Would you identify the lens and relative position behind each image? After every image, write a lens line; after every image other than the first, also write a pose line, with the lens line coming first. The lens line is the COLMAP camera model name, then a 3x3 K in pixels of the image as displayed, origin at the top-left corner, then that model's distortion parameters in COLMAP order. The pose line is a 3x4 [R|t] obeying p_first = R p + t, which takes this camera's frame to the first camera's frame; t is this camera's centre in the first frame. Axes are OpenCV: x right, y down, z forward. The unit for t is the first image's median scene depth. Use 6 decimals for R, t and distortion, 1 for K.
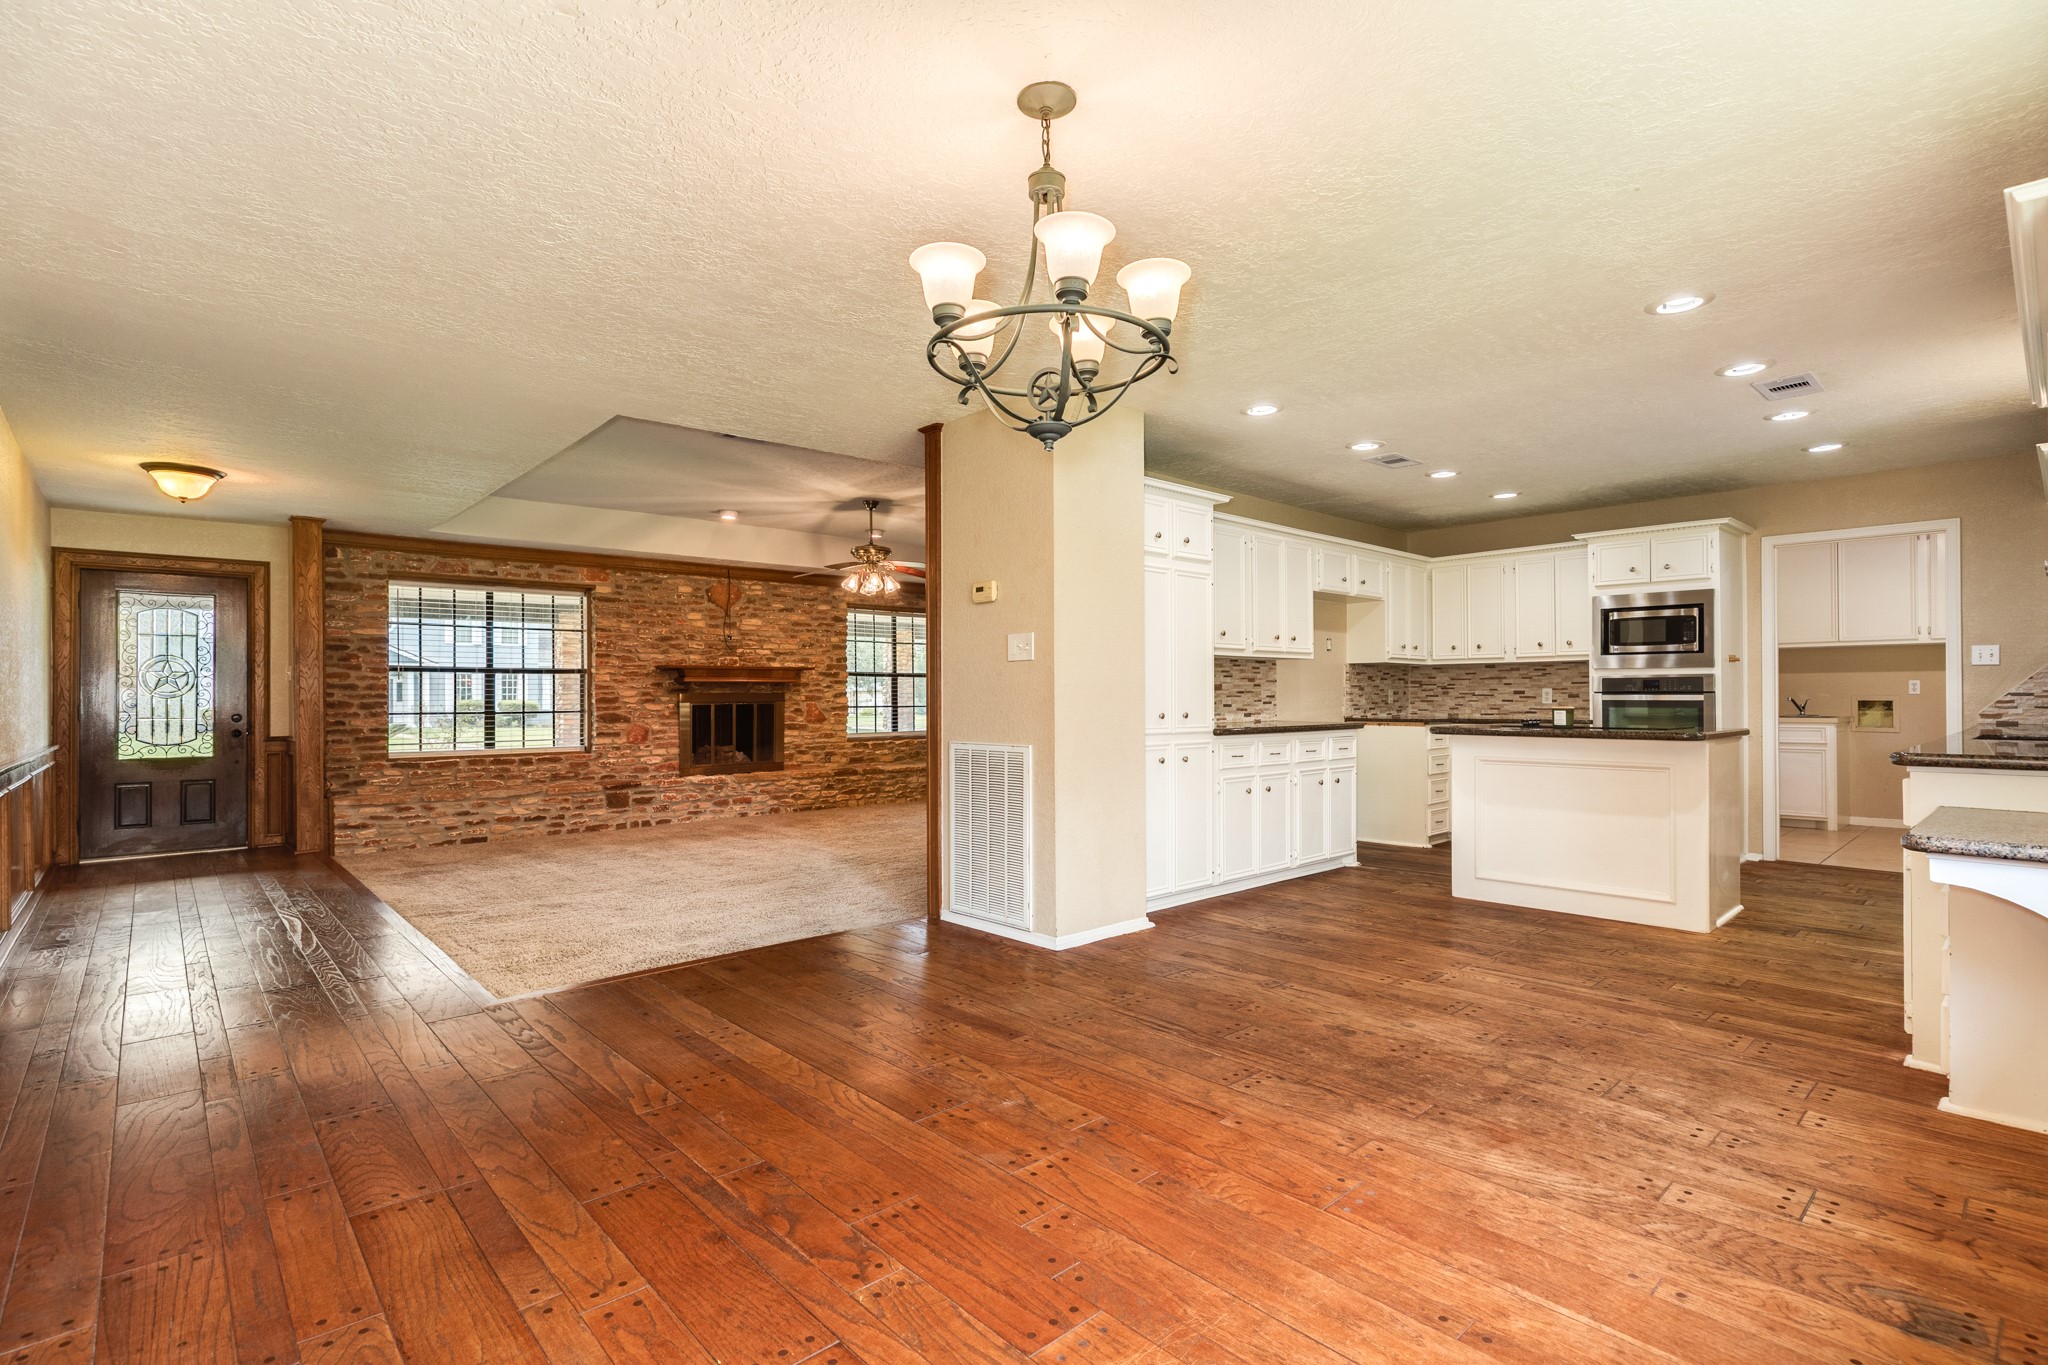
lens RADIAL K [[946.3, 0, 996.0], [0, 946.3, 688.0], [0, 0, 1]] dist [-0.002606, -0.000190]
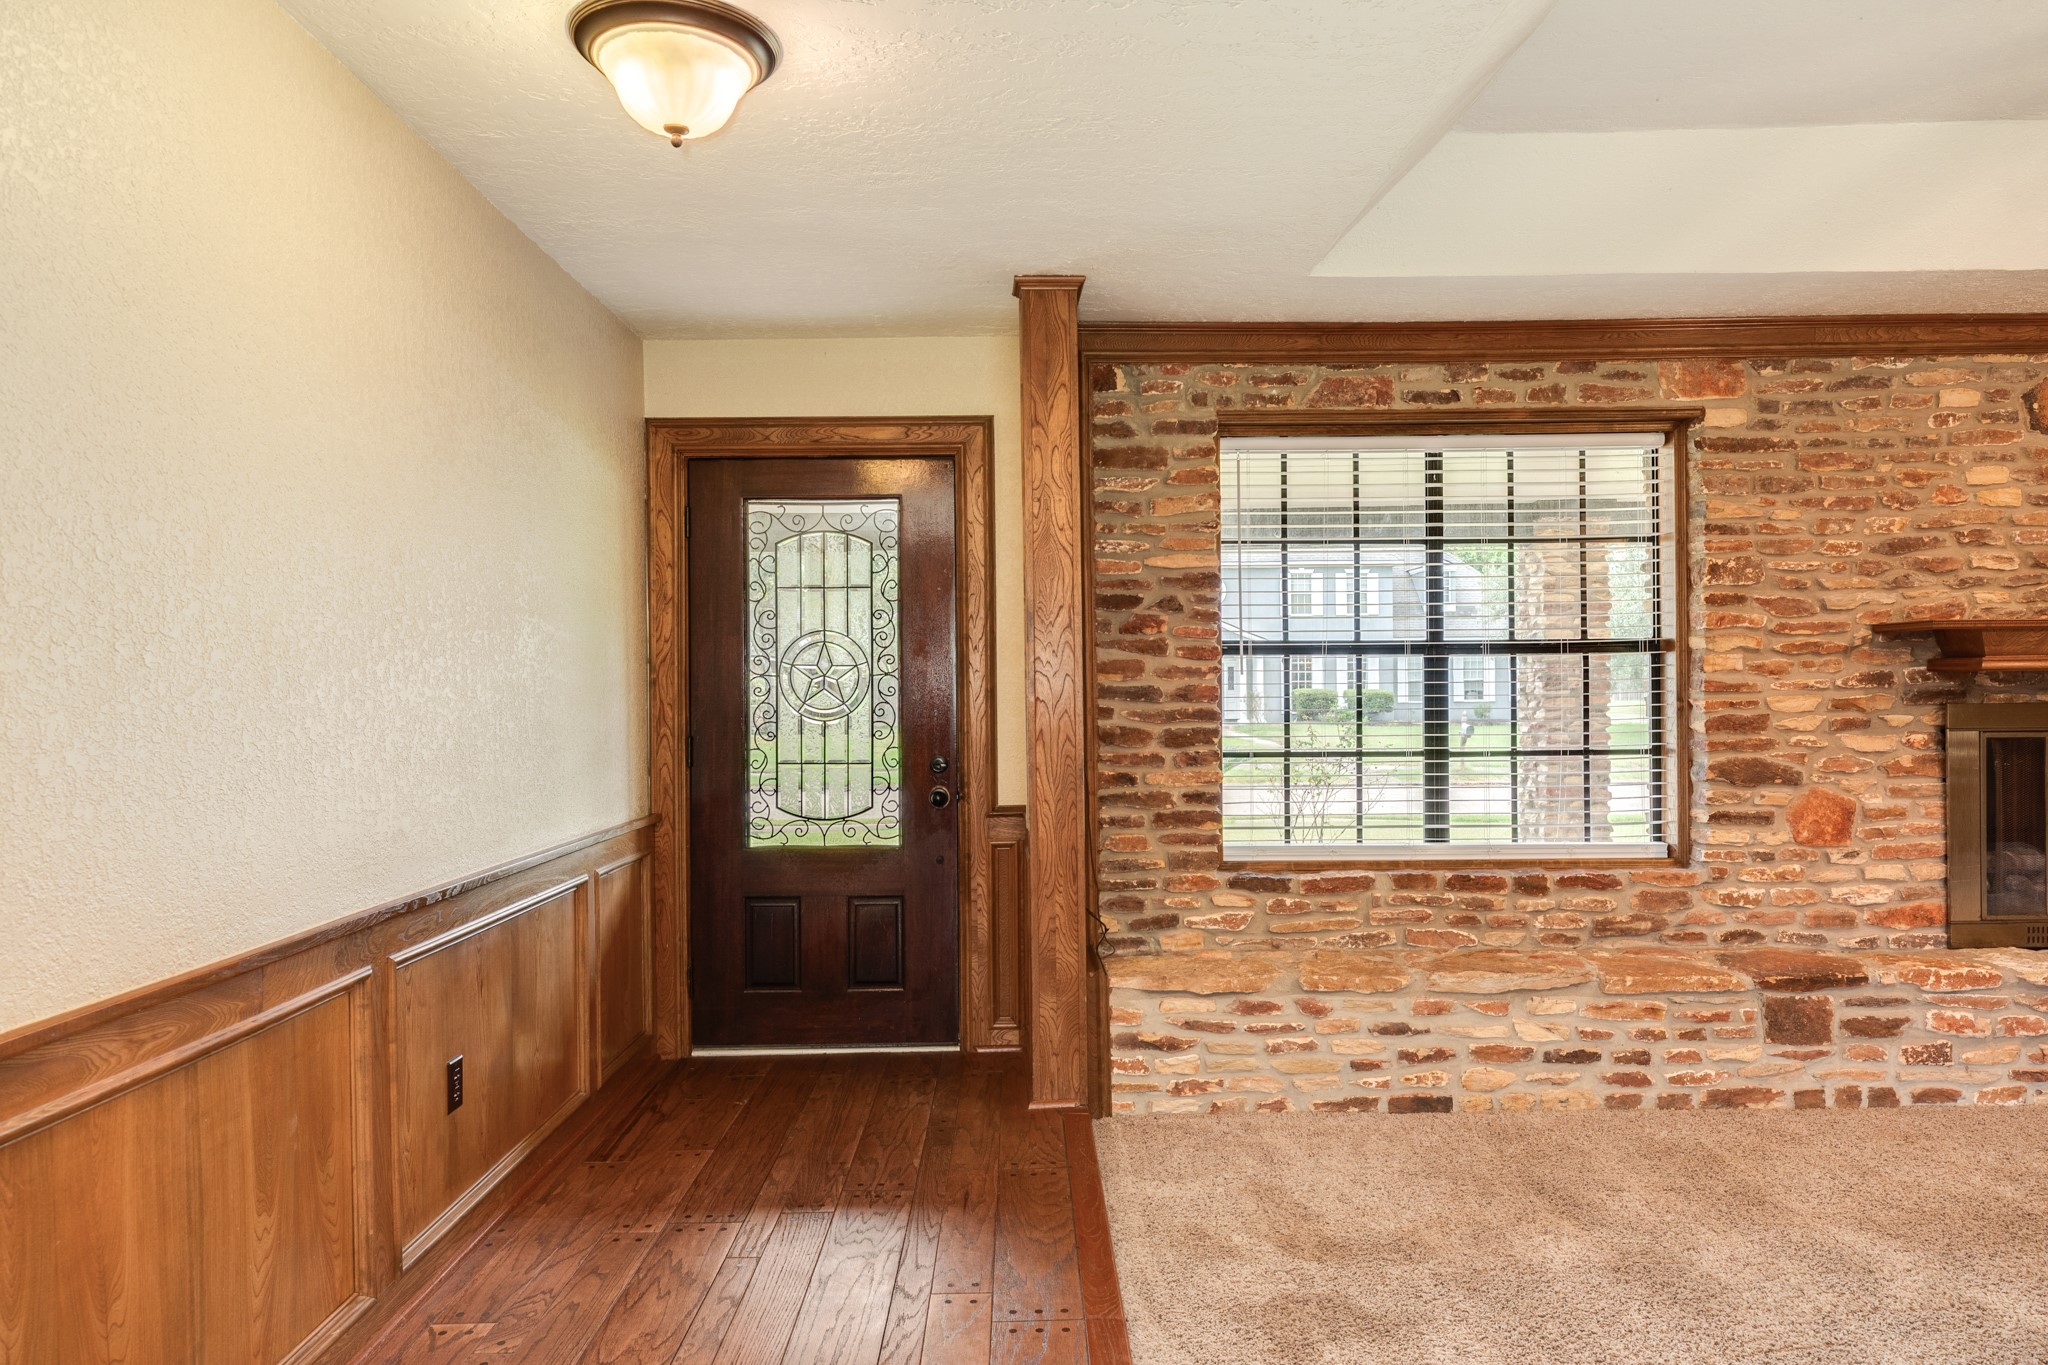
lens RADIAL K [[1271.6, 0, 1027.8], [0, 1271.6, 692.2], [0, 0, 1]] dist [0.007026, -0.000442]
pose [[0.752589, 0.003331, -0.658482, -0.297246], [0.010762, 0.999791, 0.017357, -0.010506], [0.658403, -0.020149, 0.752396, 0.459408]]
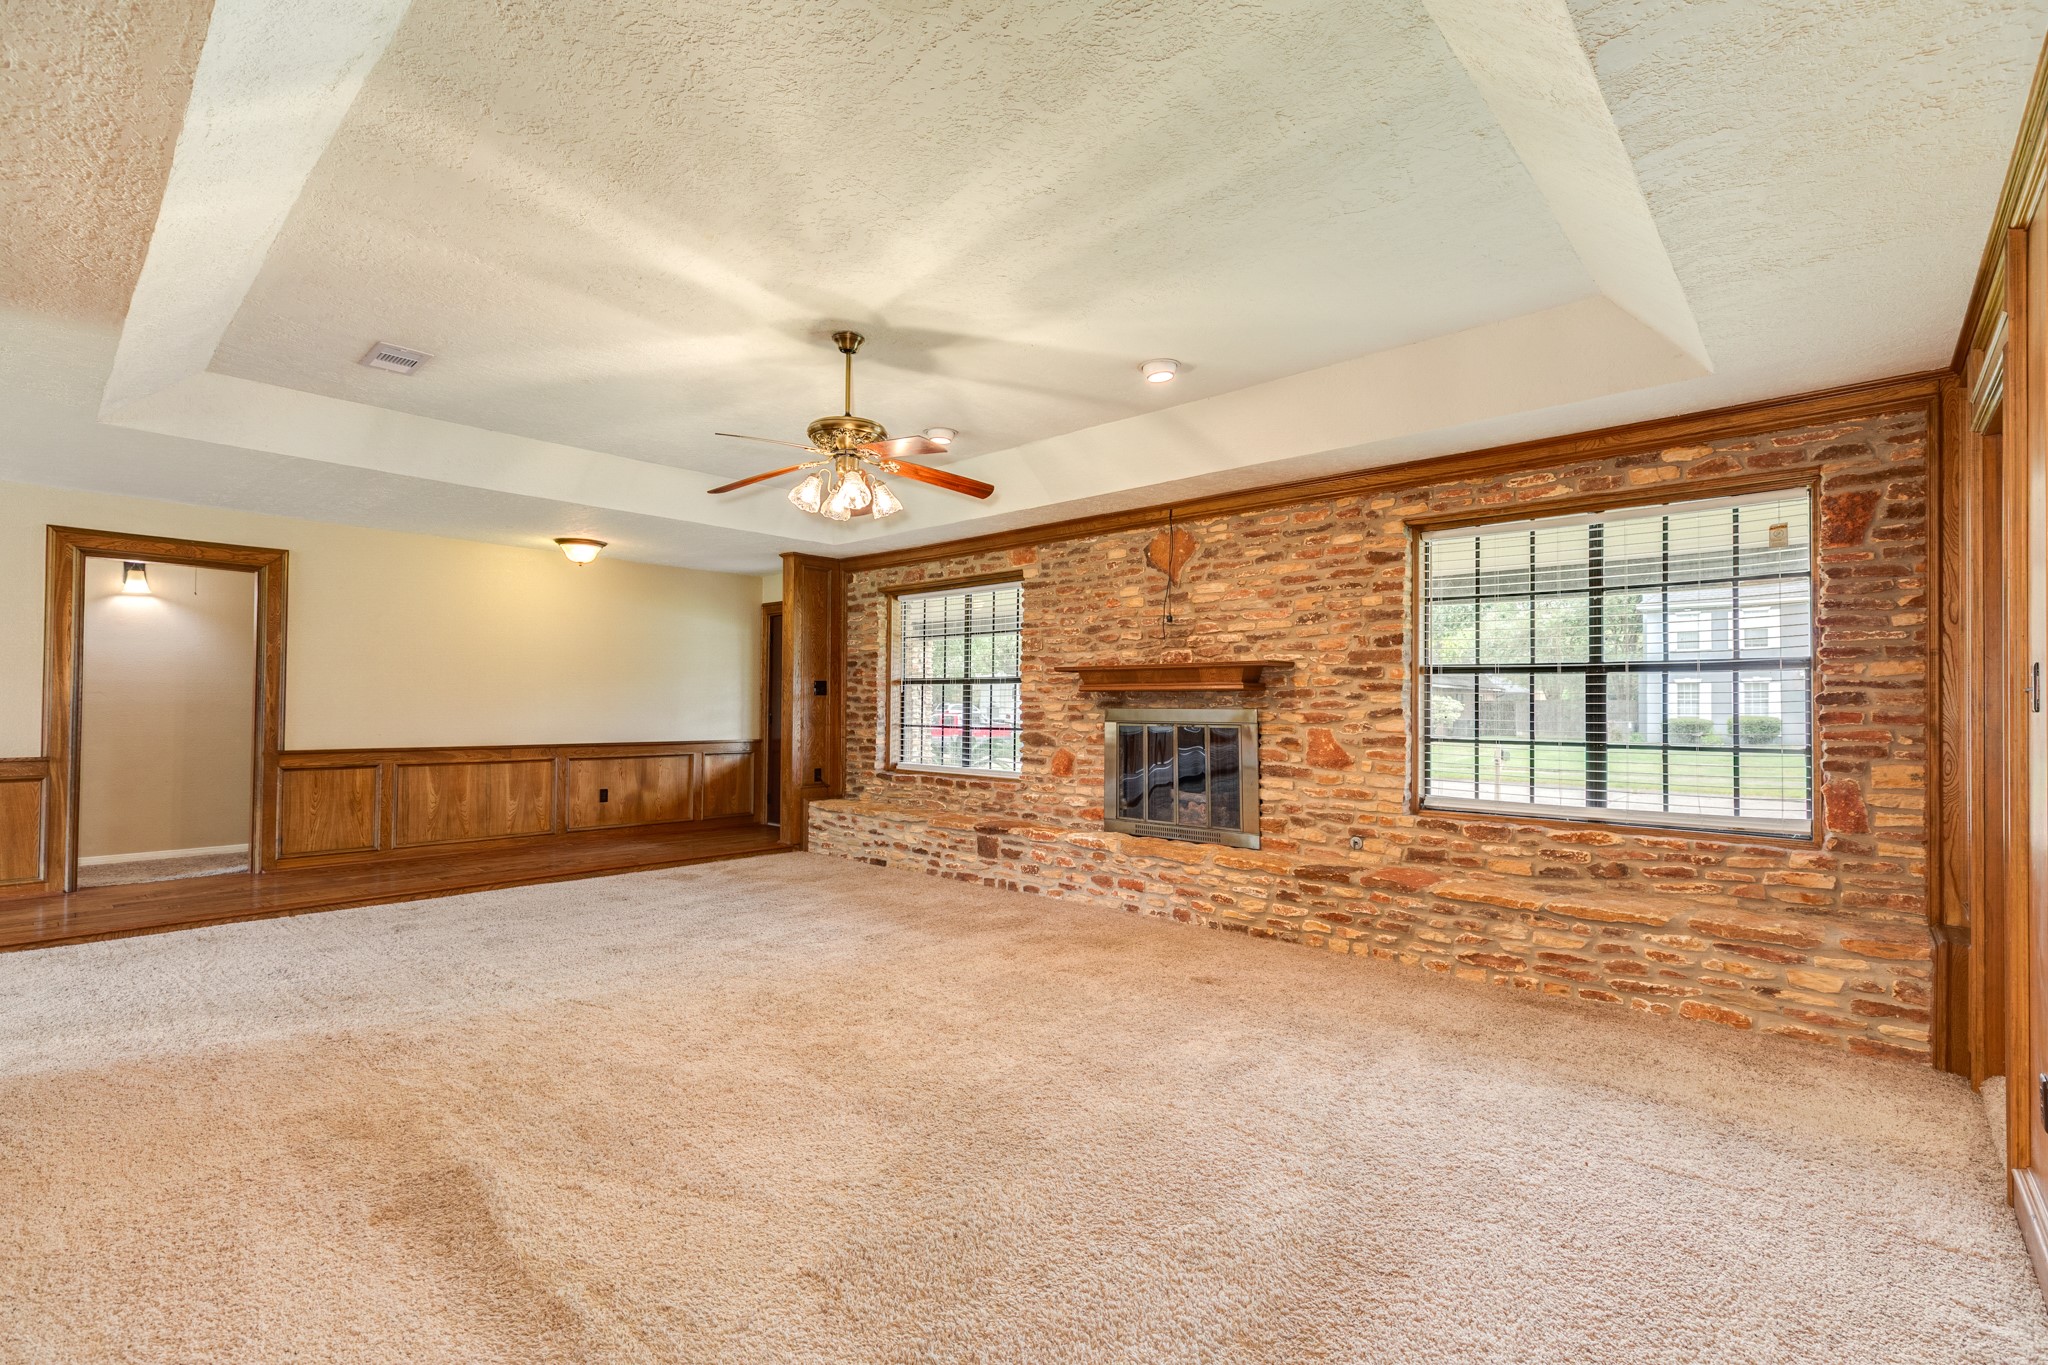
lens RADIAL K [[923.5, 0, 1024.0], [0, 923.5, 682.5], [0, 0, 1]] dist [-0.000738, -0.000414]
pose [[0.104554, -0.009660, -0.994472, 0.340277], [0.011606, 0.999897, -0.008493, -0.008222], [0.994451, -0.010654, 0.104655, 0.923747]]
